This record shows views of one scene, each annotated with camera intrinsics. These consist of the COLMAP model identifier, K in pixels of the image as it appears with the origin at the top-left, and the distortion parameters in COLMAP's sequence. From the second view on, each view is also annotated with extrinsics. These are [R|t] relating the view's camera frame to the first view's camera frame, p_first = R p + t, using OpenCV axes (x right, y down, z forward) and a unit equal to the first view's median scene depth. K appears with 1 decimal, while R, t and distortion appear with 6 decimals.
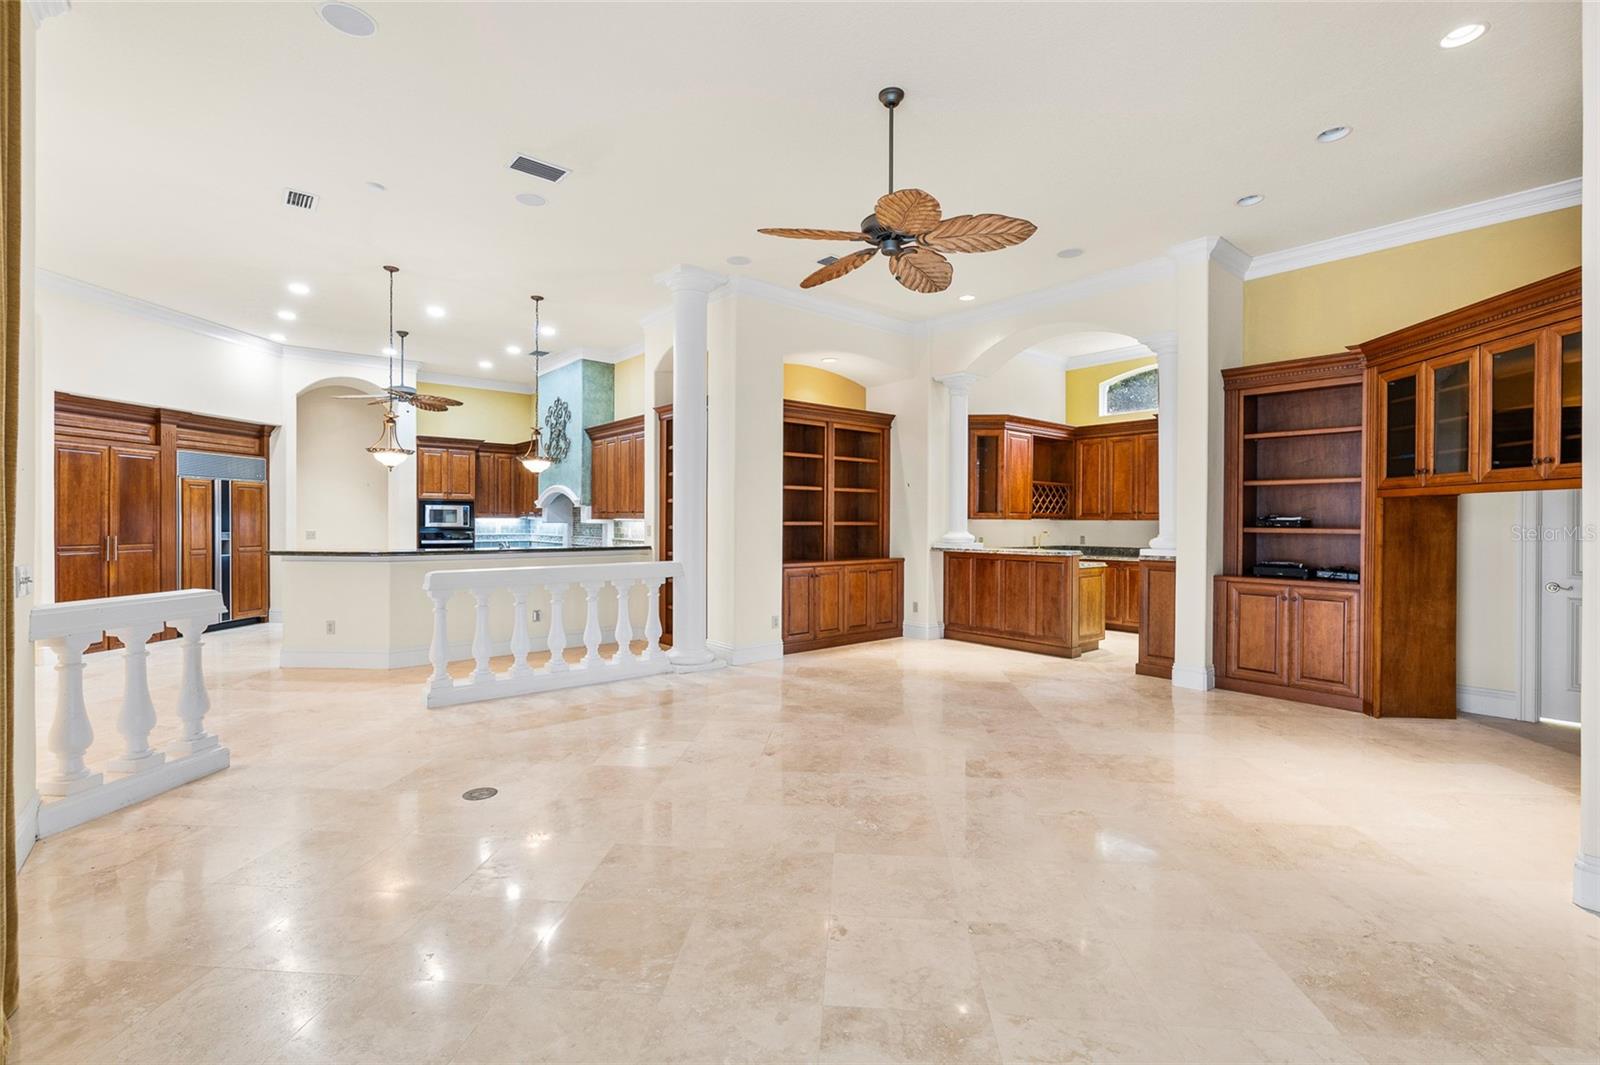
lens RADIAL K [[711.7, 0, 800.4], [0, 711.7, 527.1], [0, 0, 1]] dist [-0.010290, 0.002750]
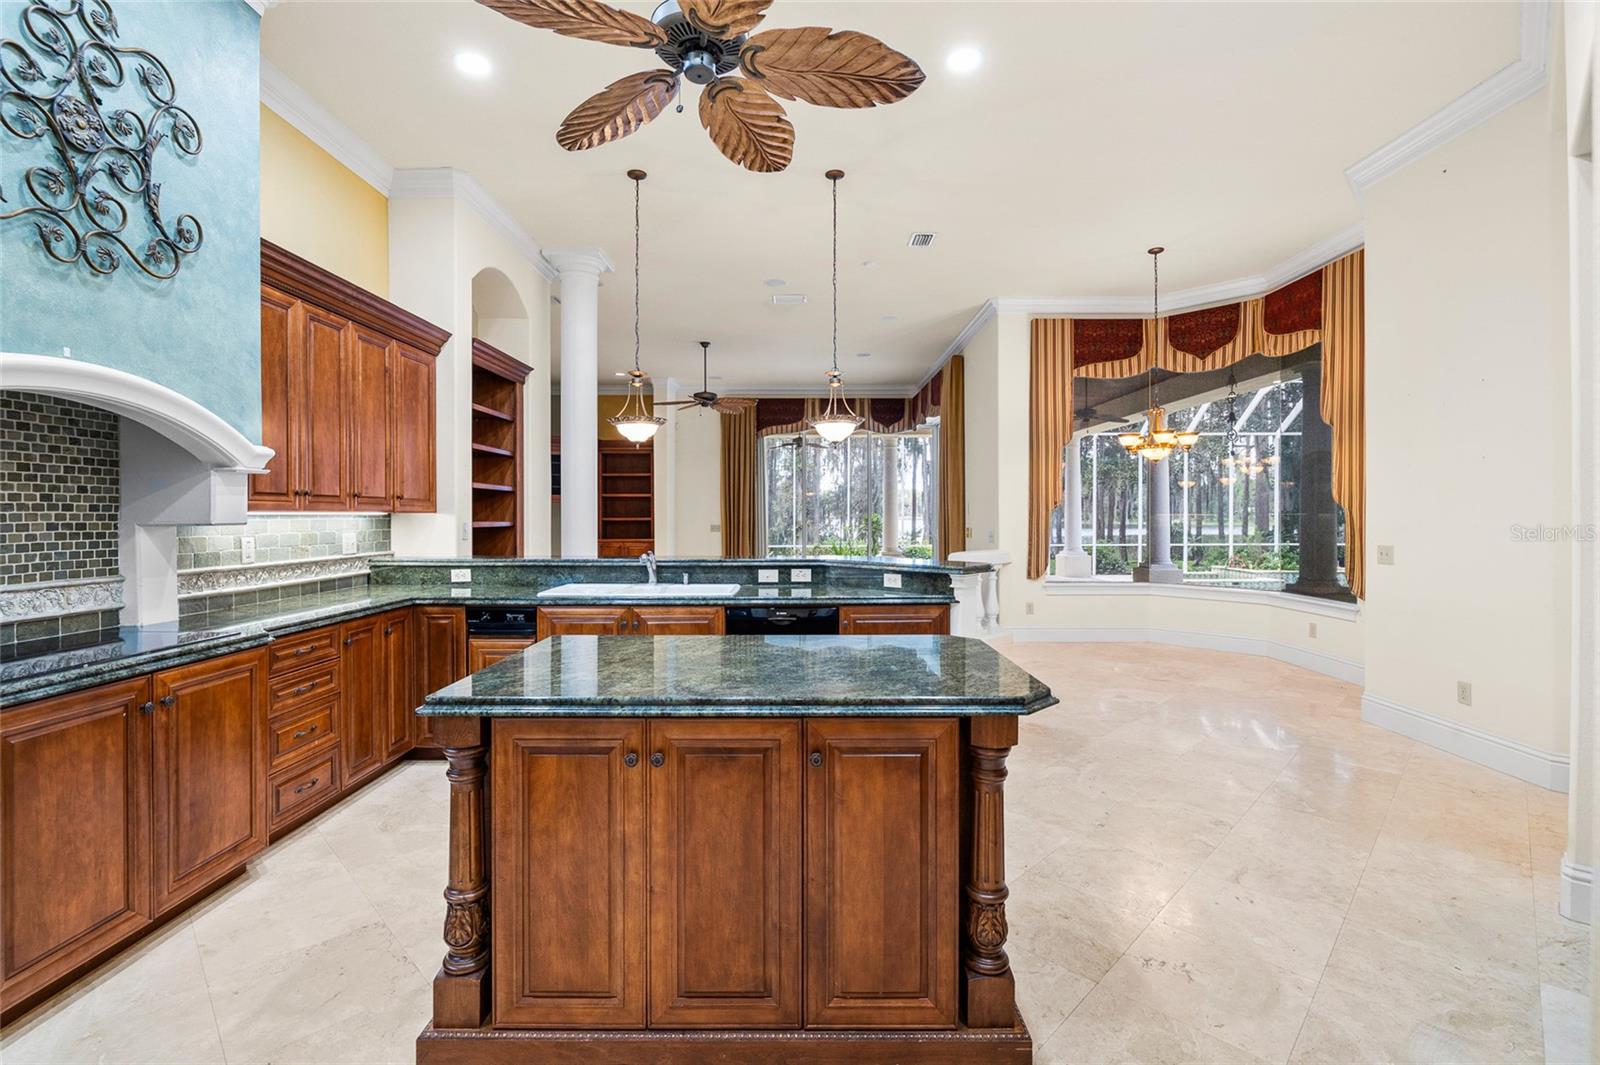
lens RADIAL K [[711.7, 0, 801.4], [0, 711.7, 516.7], [0, 0, 1]] dist [-0.010290, 0.002750]
pose [[-0.765411, -0.006115, 0.643513, -0.812854], [0.003782, 0.999895, 0.014000, -0.014927], [-0.643531, 0.013149, -0.765307, 1.258153]]
